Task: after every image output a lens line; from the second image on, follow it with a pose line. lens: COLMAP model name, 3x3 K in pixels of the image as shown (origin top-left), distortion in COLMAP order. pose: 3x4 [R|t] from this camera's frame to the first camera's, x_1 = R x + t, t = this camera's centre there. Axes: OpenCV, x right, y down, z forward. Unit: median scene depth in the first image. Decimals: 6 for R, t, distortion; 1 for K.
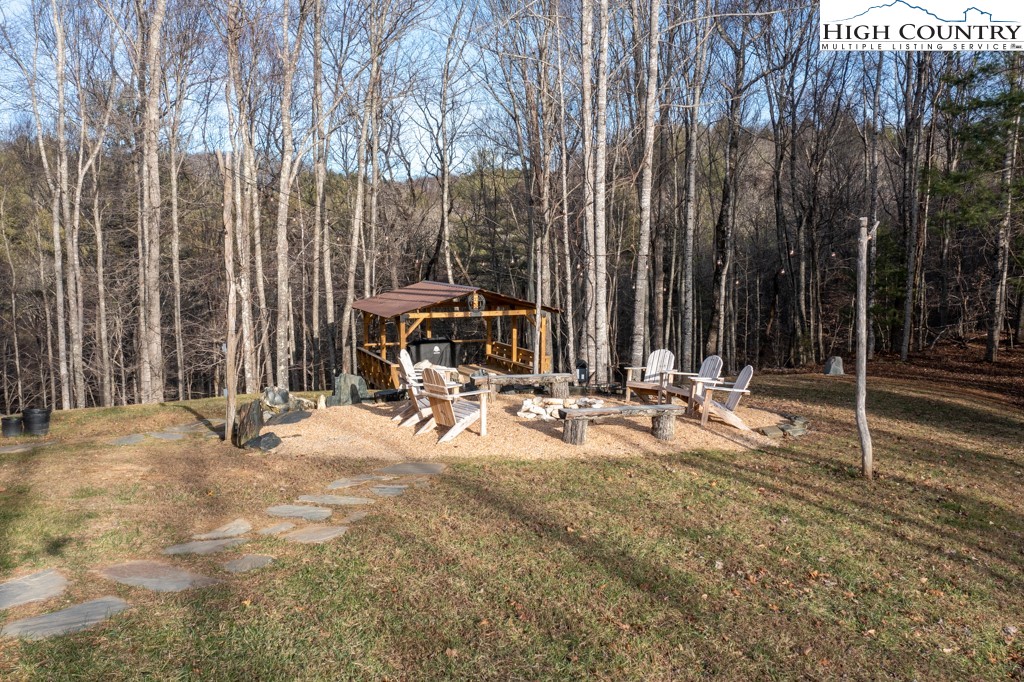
lens RADIAL K [[816.8, 0, 512.0], [0, 816.8, 341.0], [0, 0, 1]] dist [0.002012, 0.000919]
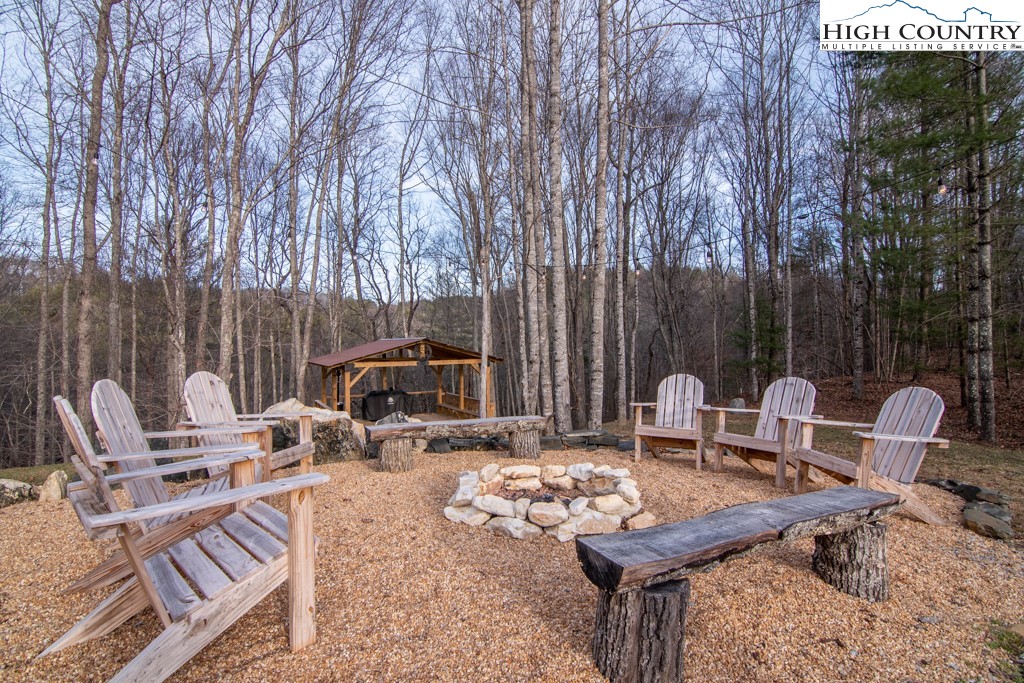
lens RADIAL K [[456.6, 0, 512.0], [0, 456.6, 341.5], [0, 0, 1]] dist [0.000169, -0.000009]
pose [[0.994697, -0.012076, 0.102133, 0.009812], [0.025397, 0.991168, -0.130156, 0.018518], [-0.099659, 0.132060, 0.986219, 0.421535]]
